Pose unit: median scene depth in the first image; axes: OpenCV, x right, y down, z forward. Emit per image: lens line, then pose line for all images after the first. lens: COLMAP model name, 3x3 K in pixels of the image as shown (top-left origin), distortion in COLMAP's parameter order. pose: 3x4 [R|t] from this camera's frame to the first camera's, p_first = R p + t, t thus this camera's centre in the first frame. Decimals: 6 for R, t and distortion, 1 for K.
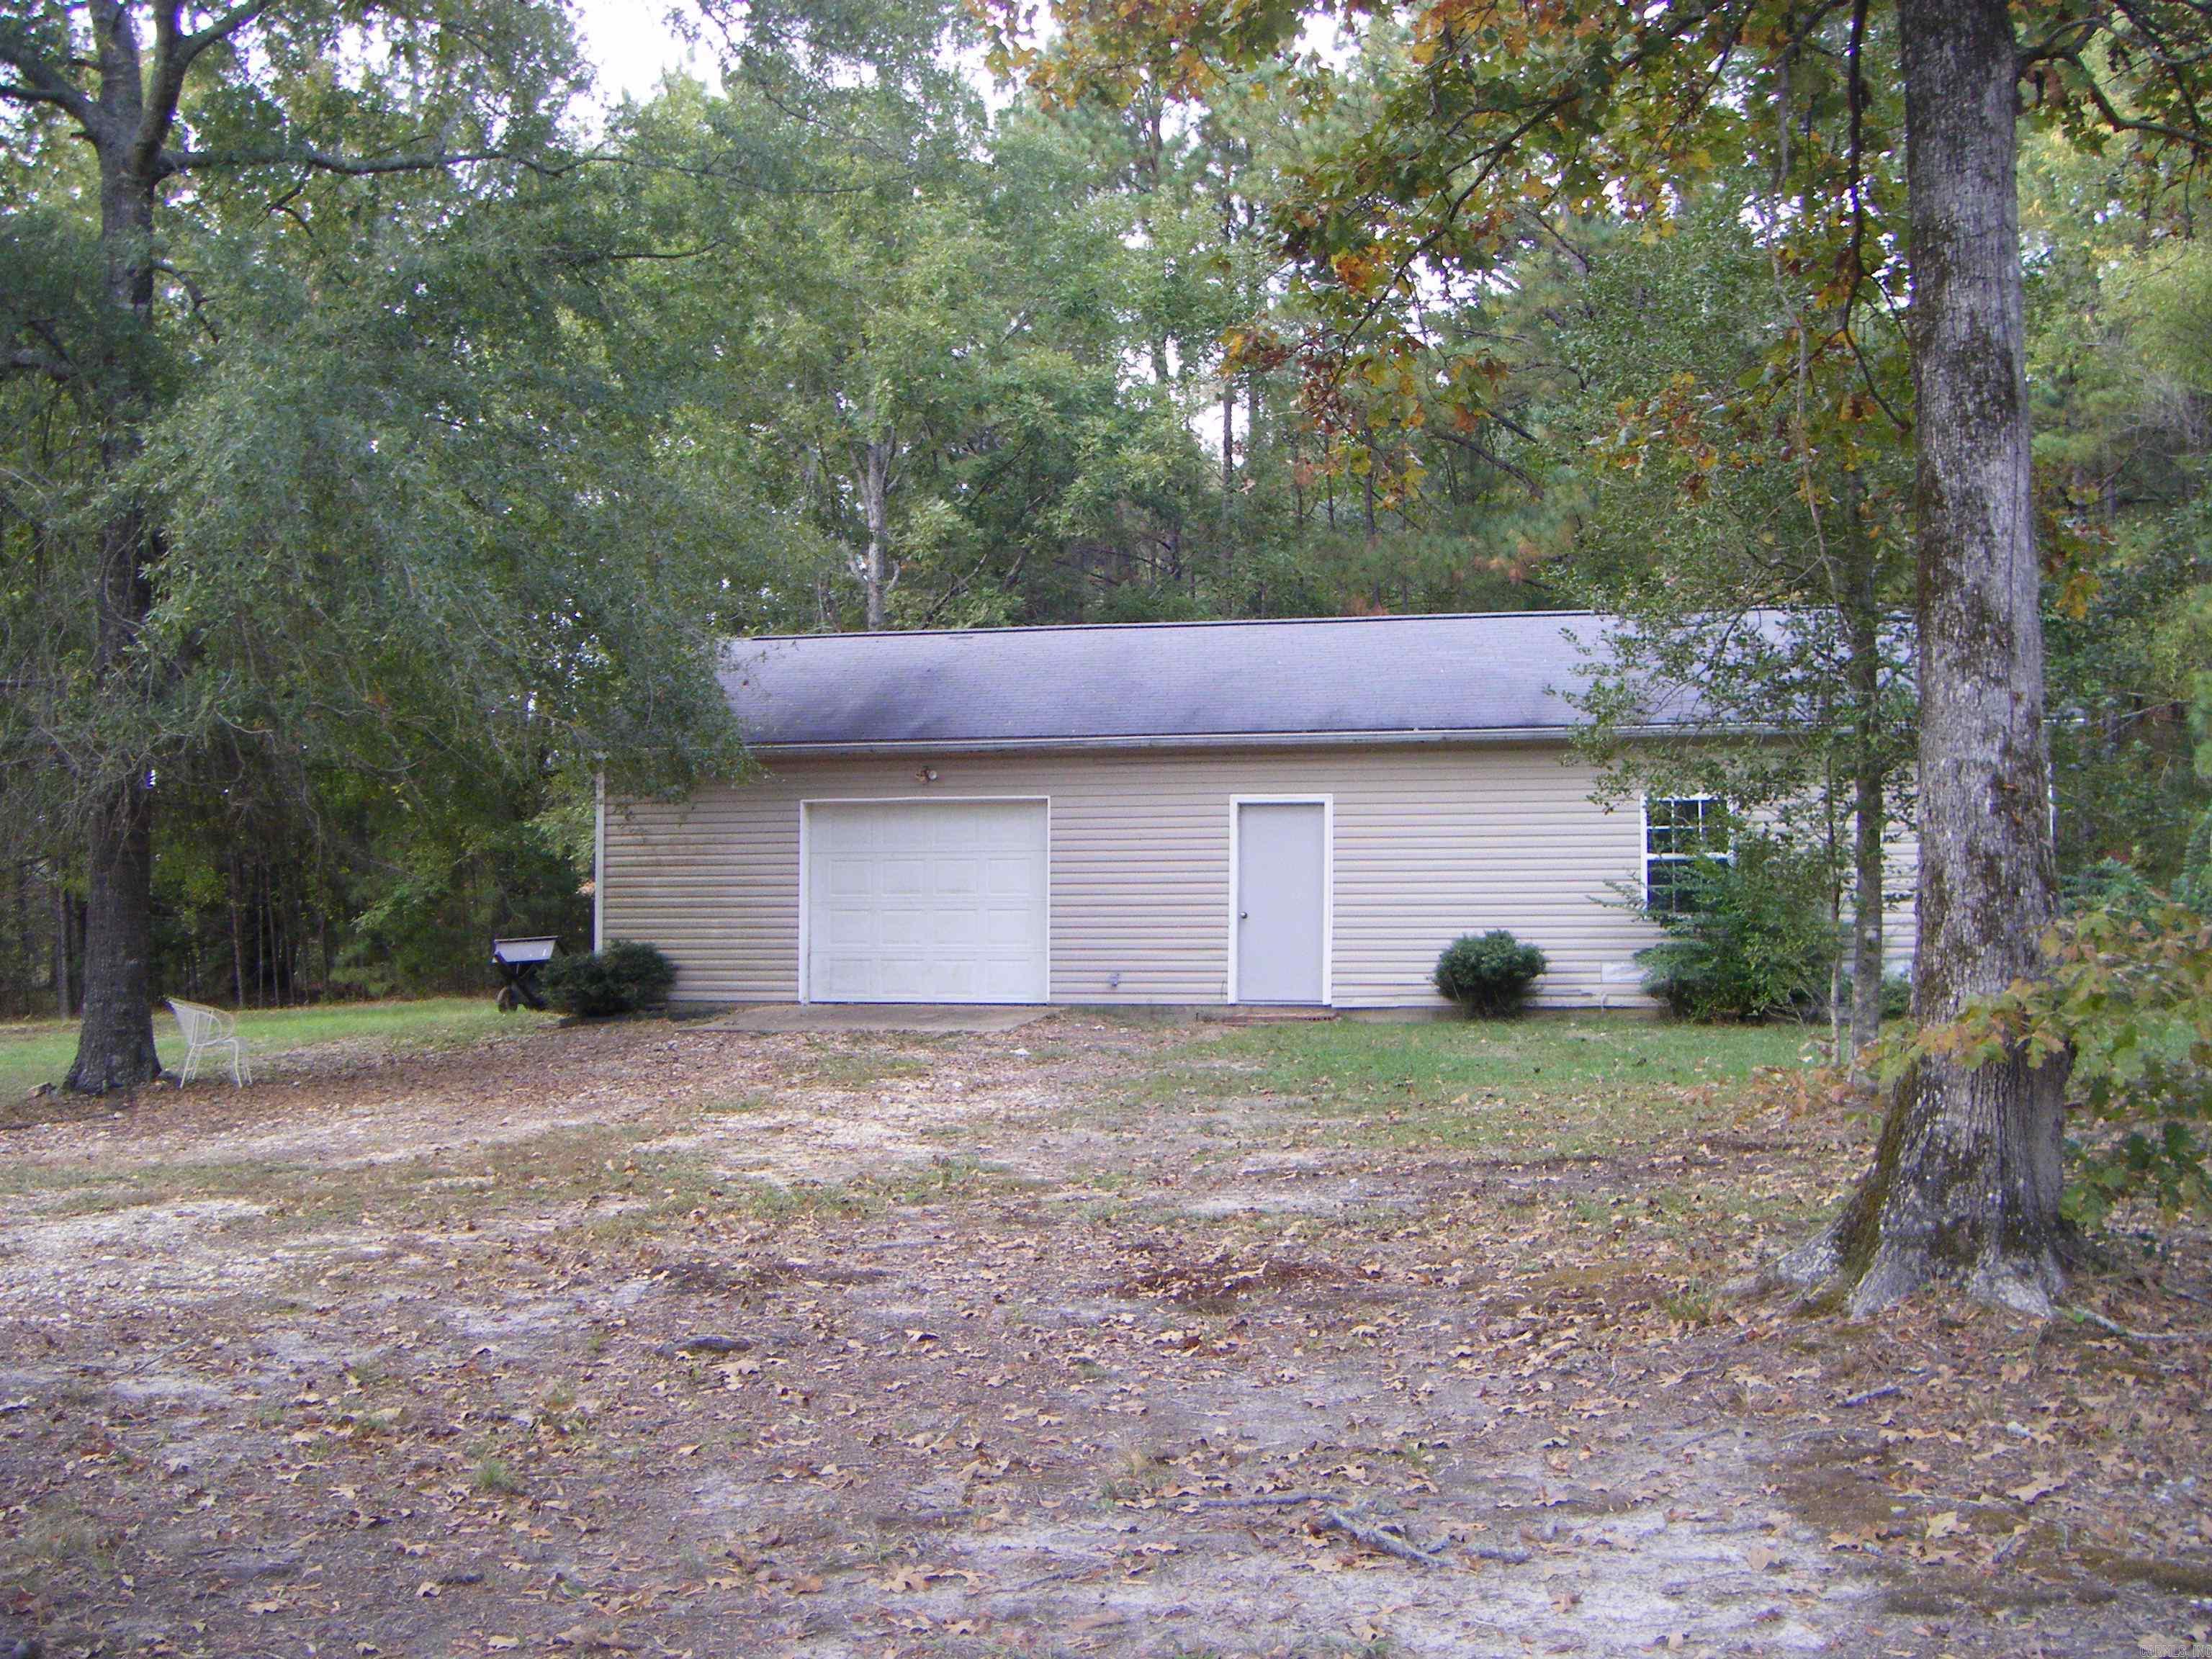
lens RADIAL K [[2587.7, 0, 1106.0], [0, 2587.7, 829.5], [0, 0, 1]] dist [-0.241539, 0.203513]
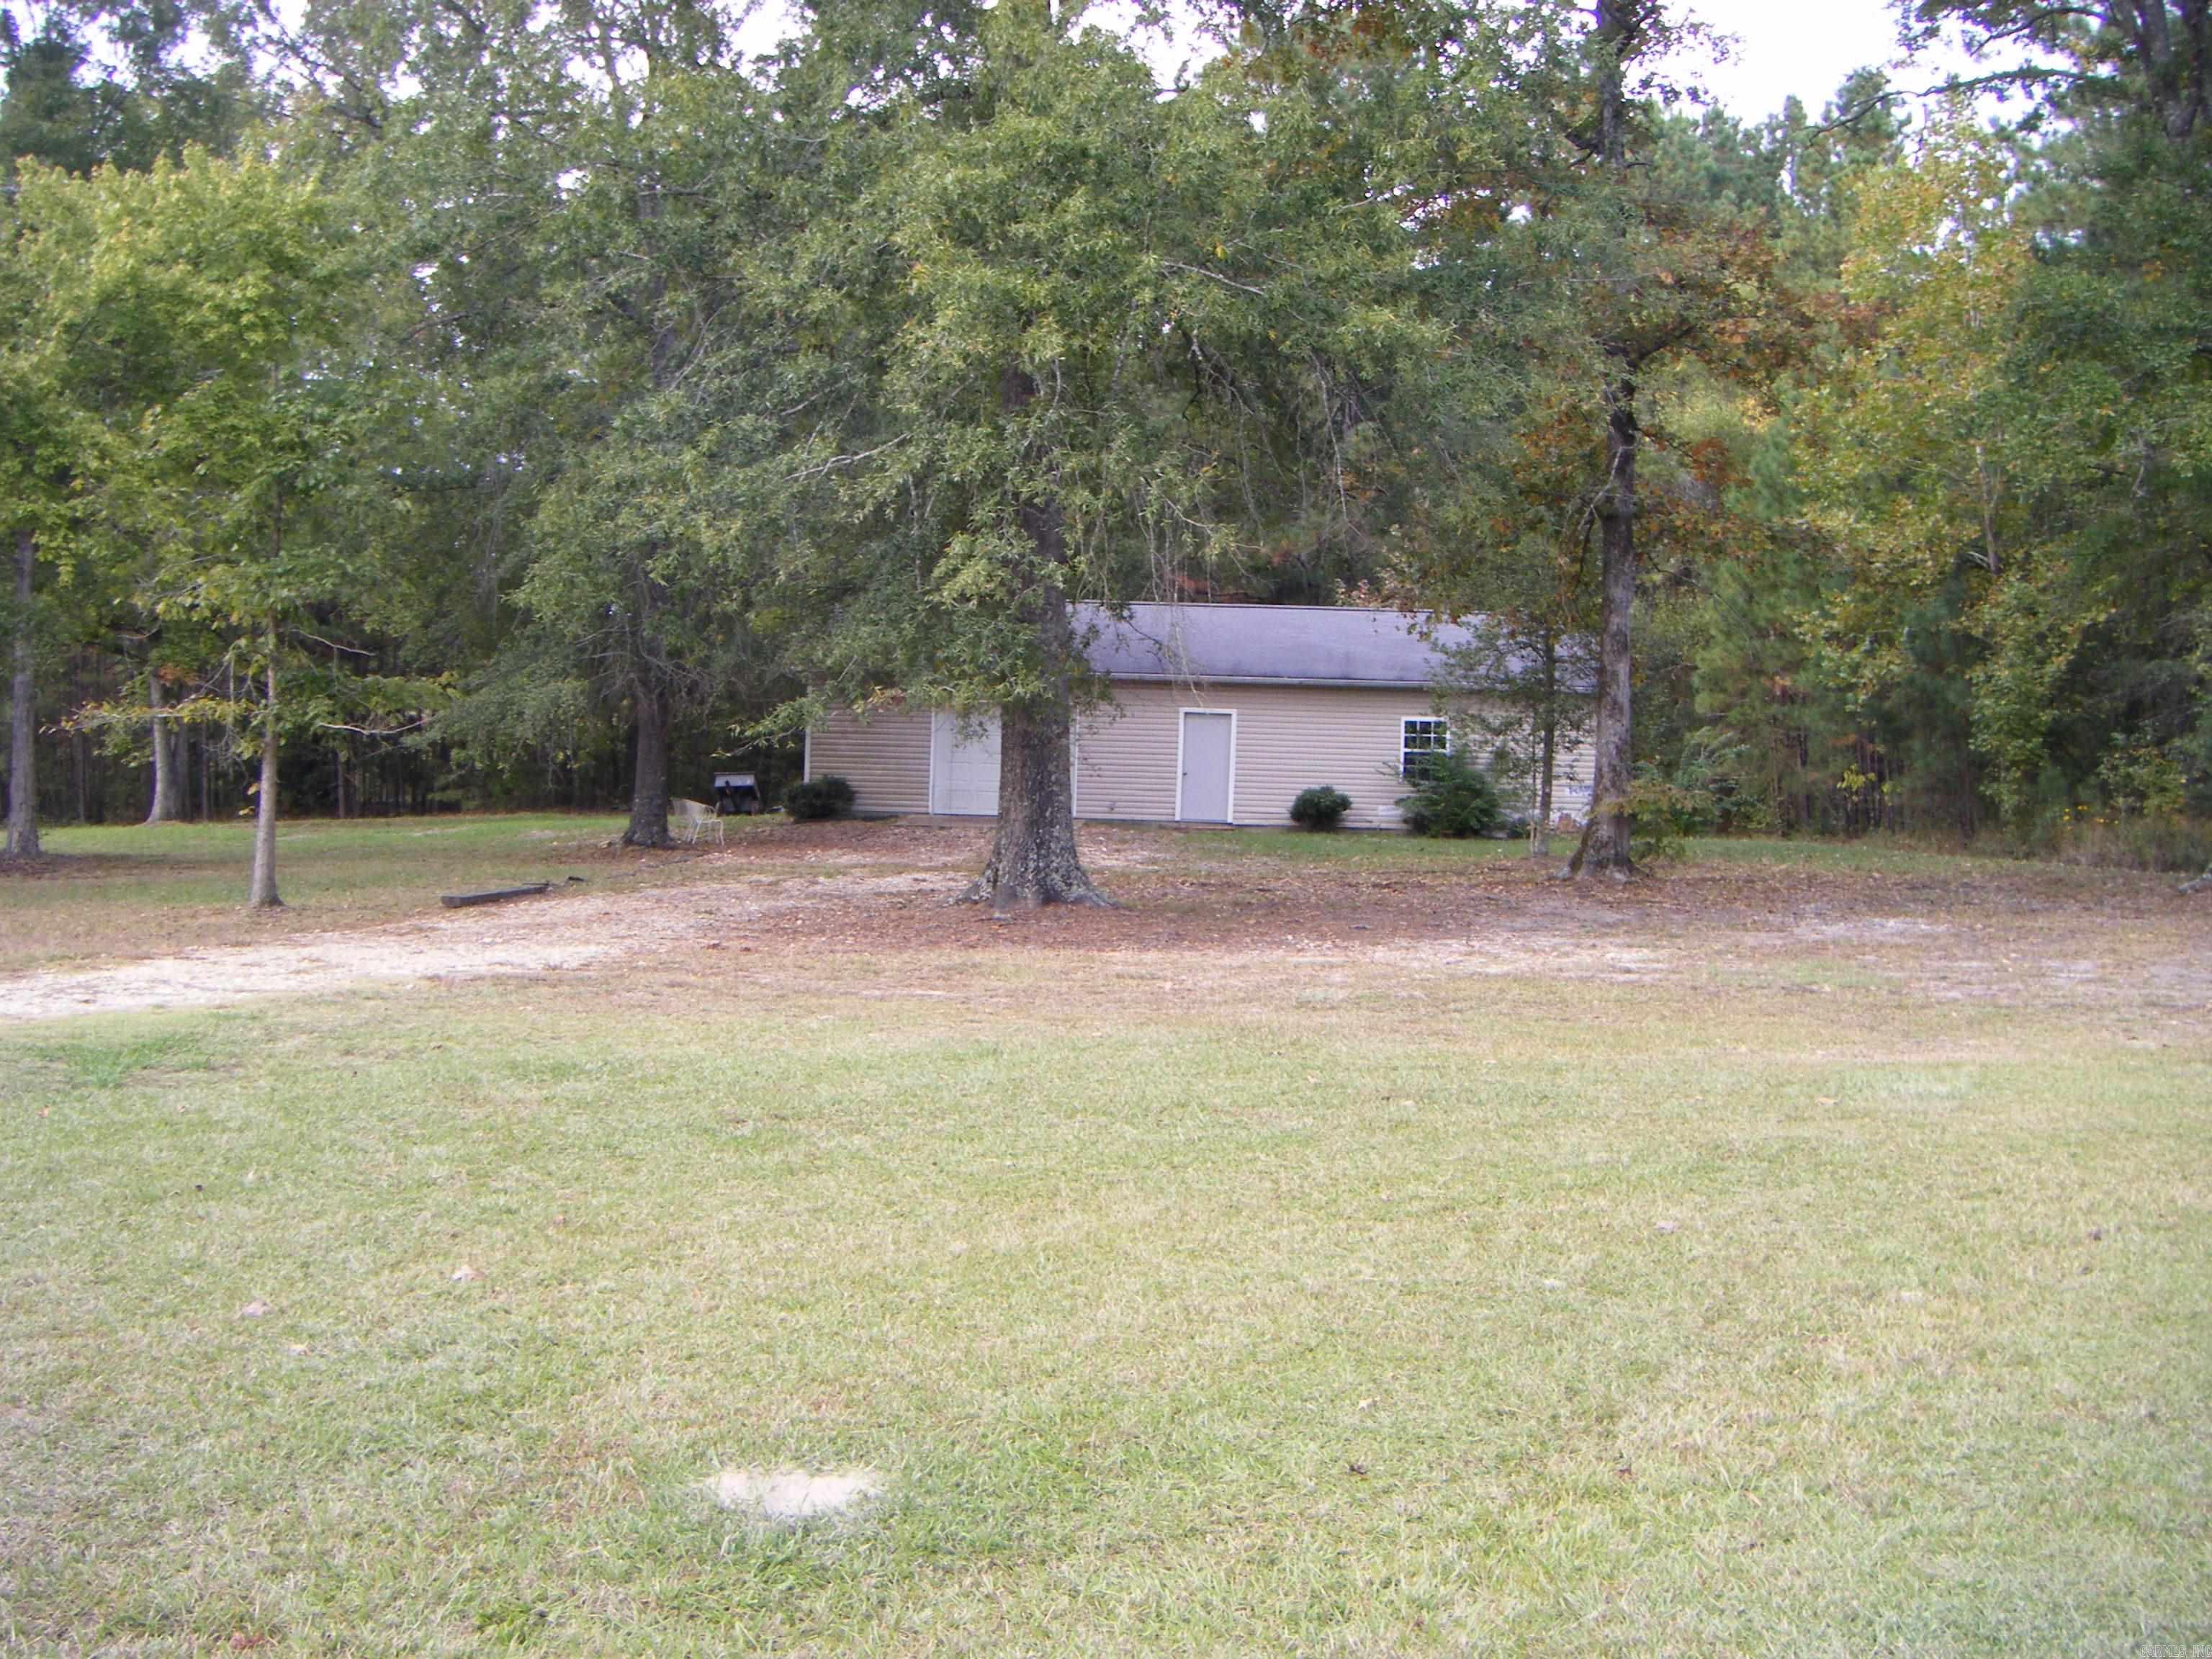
lens RADIAL K [[2587.7, 0, 1106.0], [0, 2587.7, 829.5], [0, 0, 1]] dist [-0.241539, 0.203513]
pose [[0.983783, 0.030657, 0.176723, -0.343888], [-0.040136, 0.997927, 0.050314, -0.018023], [-0.174814, -0.056591, 0.982974, -0.849262]]
